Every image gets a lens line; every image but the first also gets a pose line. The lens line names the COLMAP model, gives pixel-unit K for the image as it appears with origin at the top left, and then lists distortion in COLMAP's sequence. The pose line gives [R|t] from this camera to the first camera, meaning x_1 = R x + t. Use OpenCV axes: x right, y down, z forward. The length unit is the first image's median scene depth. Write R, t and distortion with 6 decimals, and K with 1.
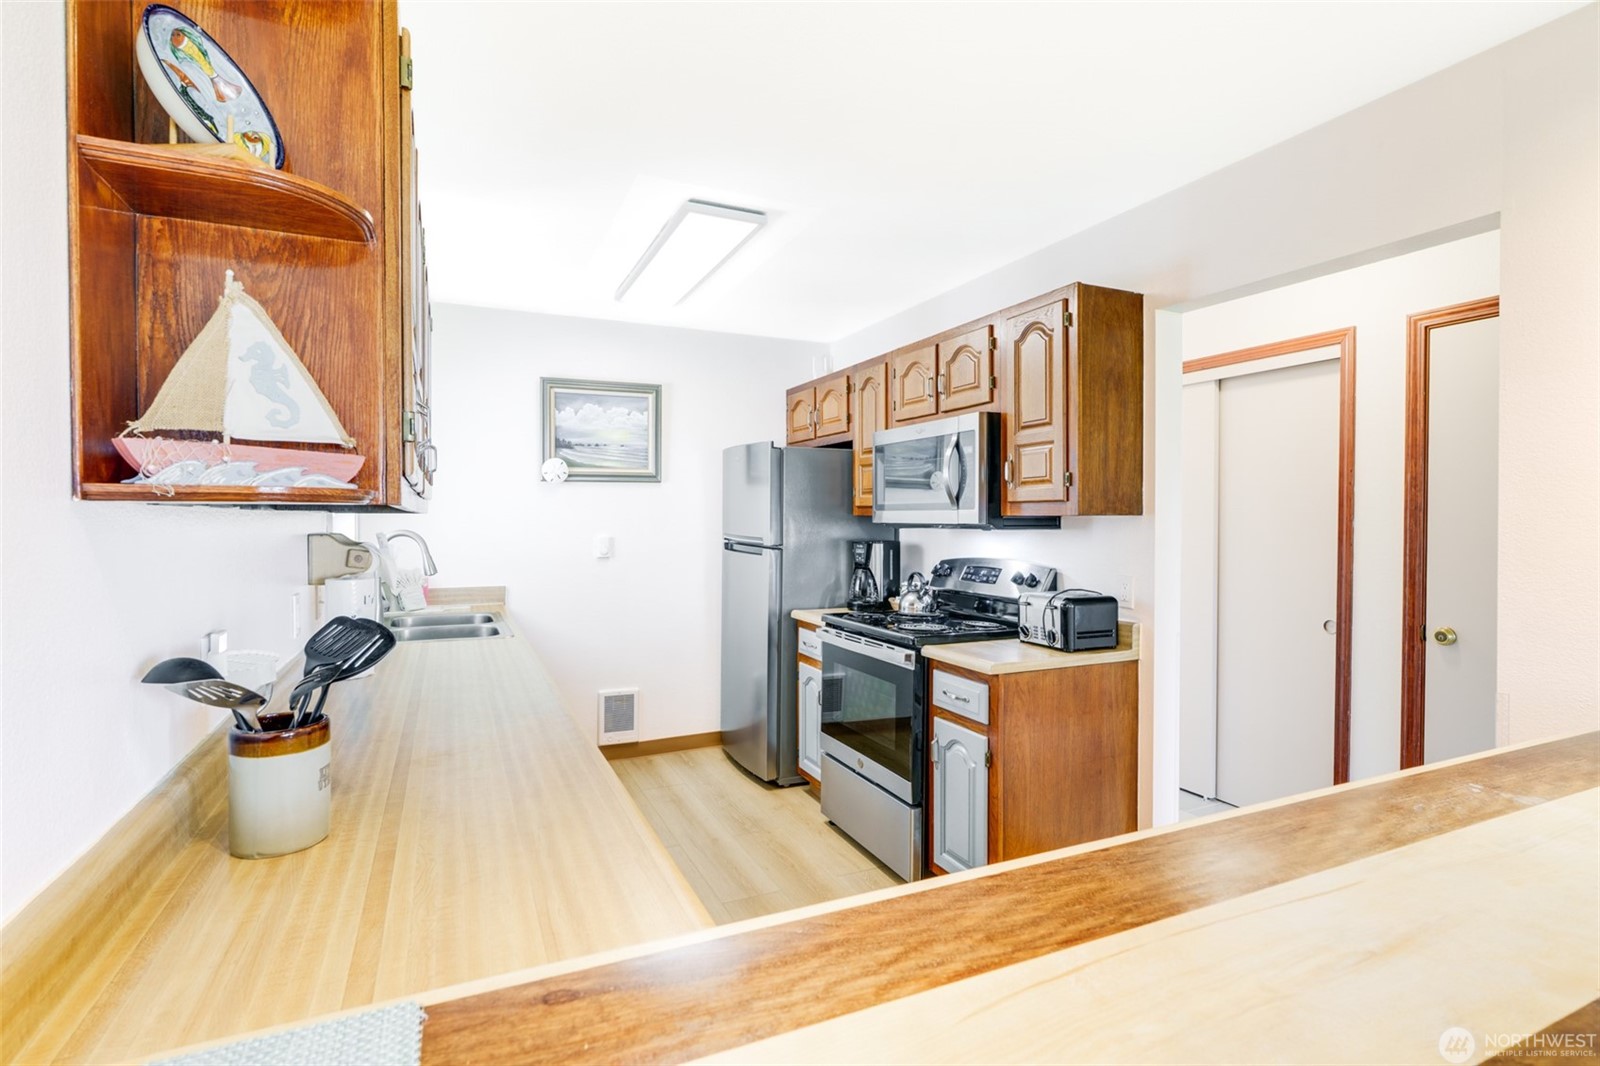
lens RADIAL K [[802.4, 0, 800.0], [0, 802.4, 533.0], [0, 0, 1]] dist [-0.004029, 0.002140]
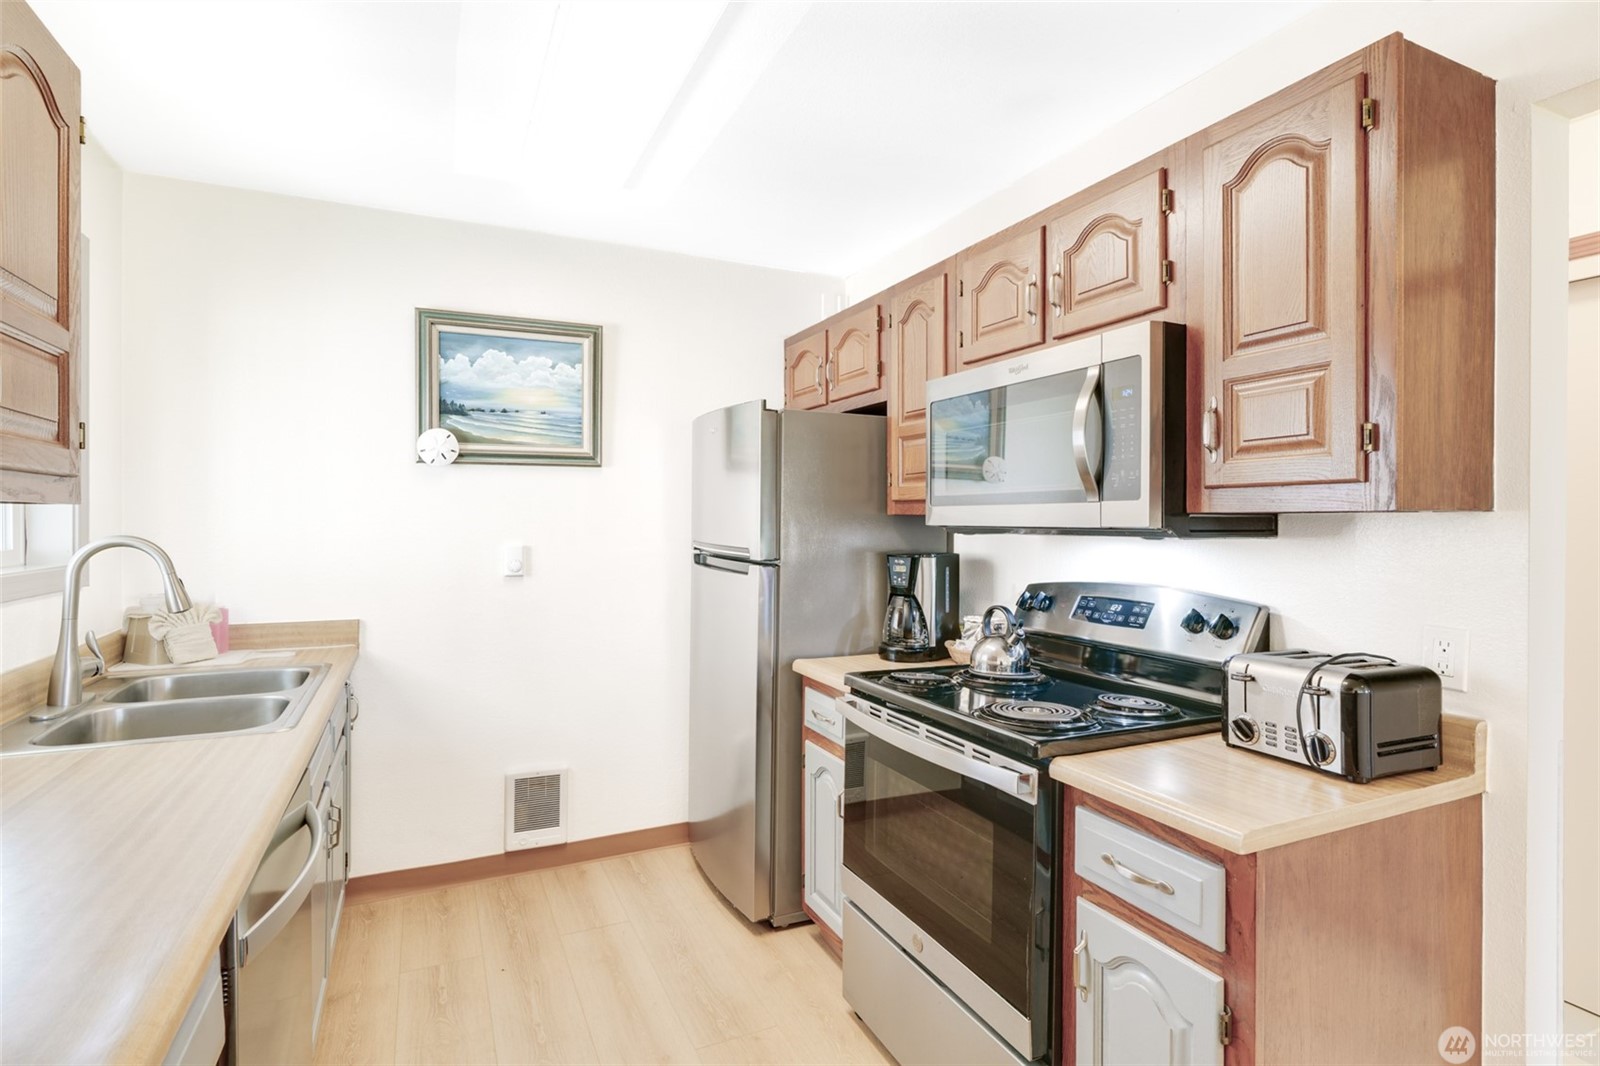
lens RADIAL K [[785.8, 0, 889.1], [0, 785.8, 529.4], [0, 0, 1]] dist [-0.001757, 0.000391]
pose [[0.992478, 0.002404, 0.122401, -0.012347], [-0.001192, 0.999950, -0.009972, -0.003336], [-0.122419, 0.009752, 0.992431, 0.374252]]
